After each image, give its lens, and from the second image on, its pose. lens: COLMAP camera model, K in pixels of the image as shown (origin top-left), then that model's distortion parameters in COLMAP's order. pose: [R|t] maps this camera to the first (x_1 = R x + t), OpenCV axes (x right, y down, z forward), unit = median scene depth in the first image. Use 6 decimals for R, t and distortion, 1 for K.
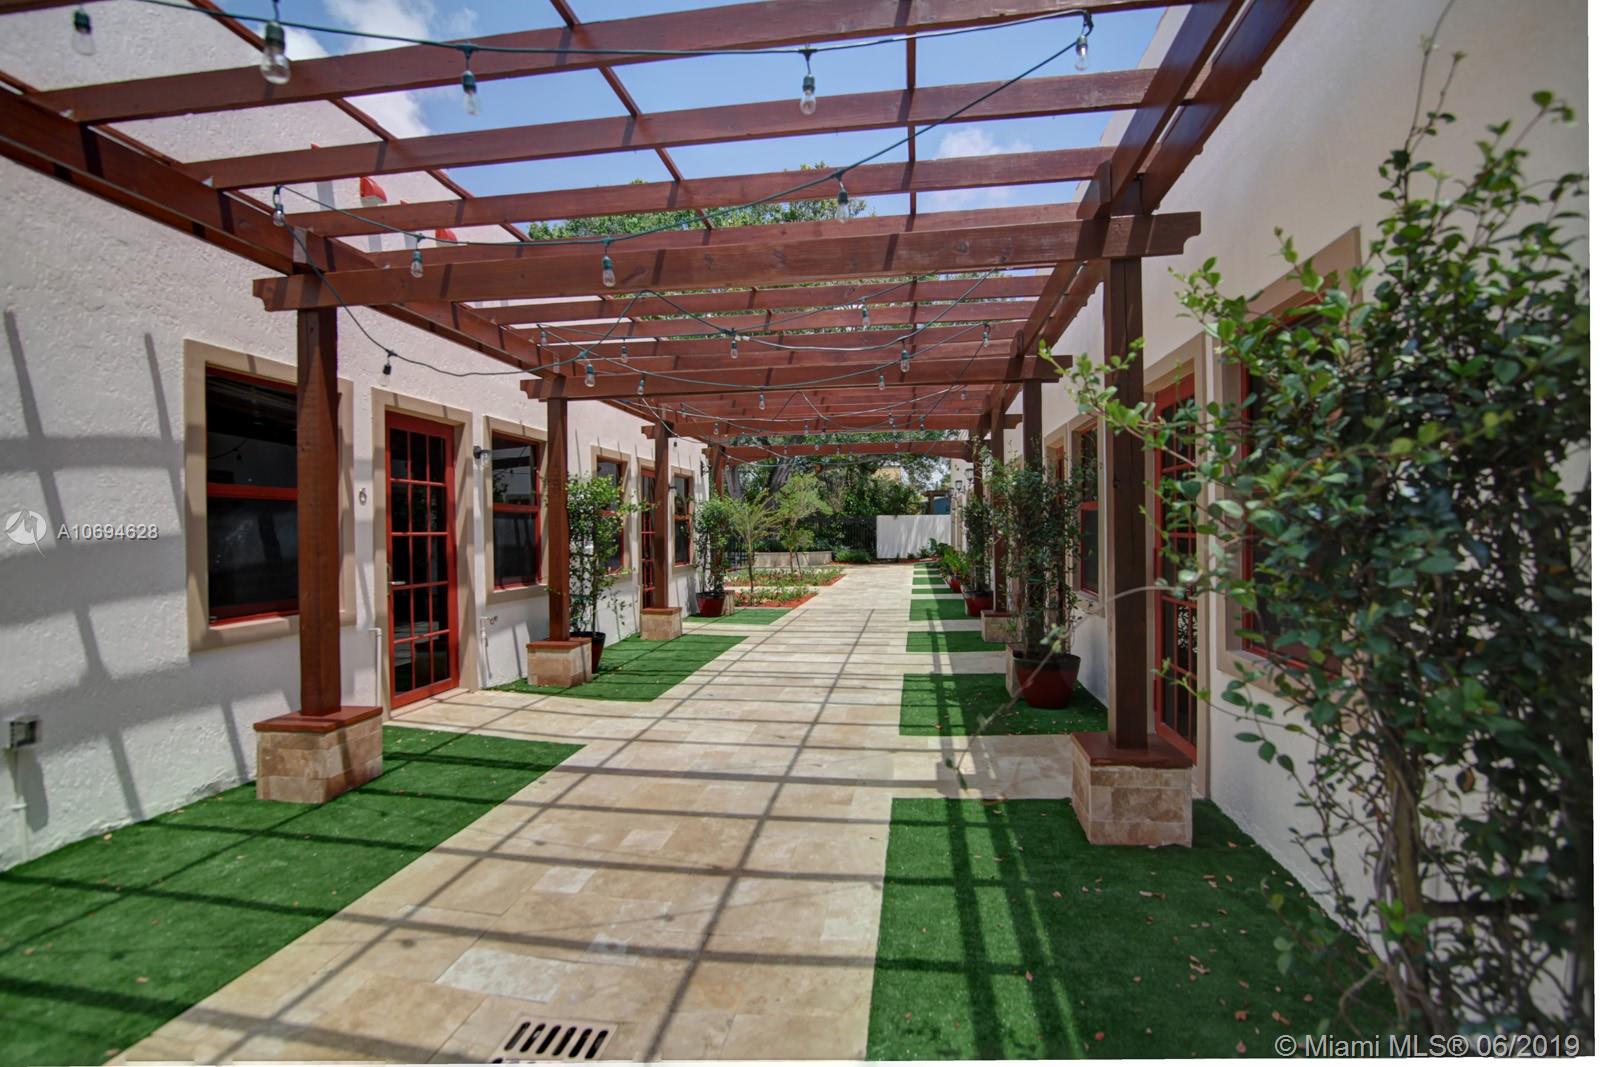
lens RADIAL K [[732.5, 0, 800.0], [0, 732.5, 533.5], [0, 0, 1]] dist [-0.020966, -0.000197]
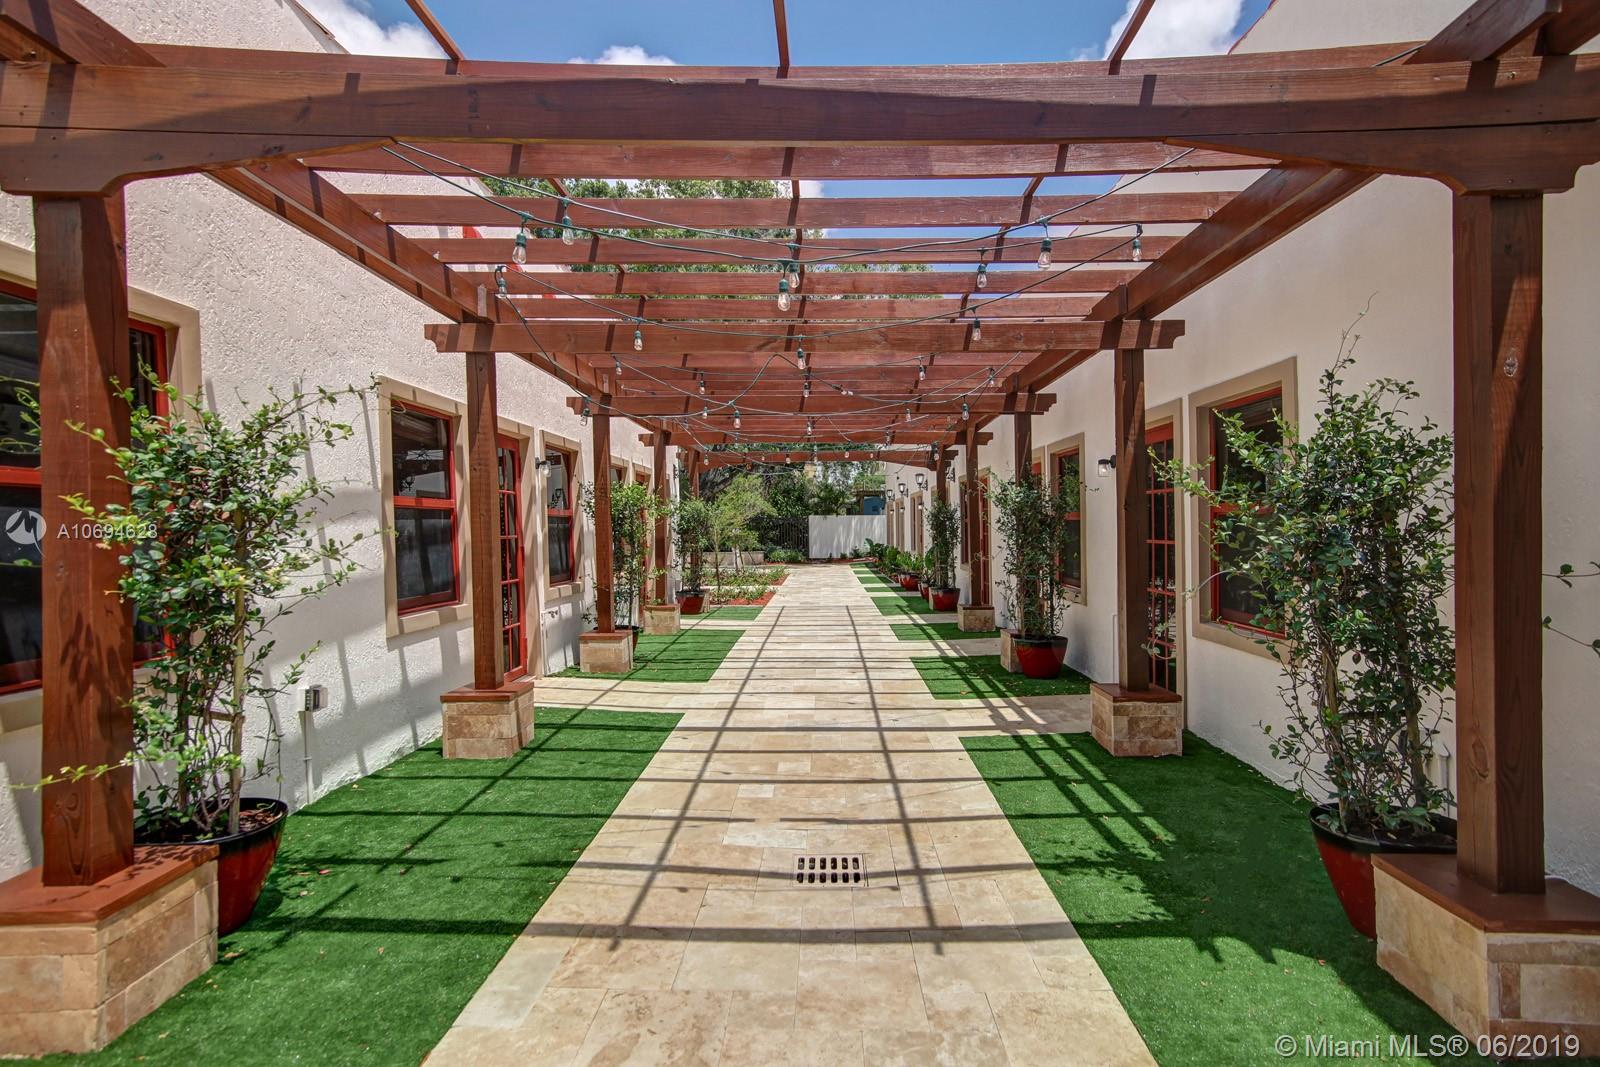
lens RADIAL K [[758.7, 0, 800.0], [0, 758.7, 533.5], [0, 0, 1]] dist [0.021270, 0.000203]
pose [[0.993410, 0.003296, 0.114571, -0.329382], [-0.003425, 0.999994, 0.000930, -0.013358], [-0.114567, -0.001316, 0.993415, -0.362353]]
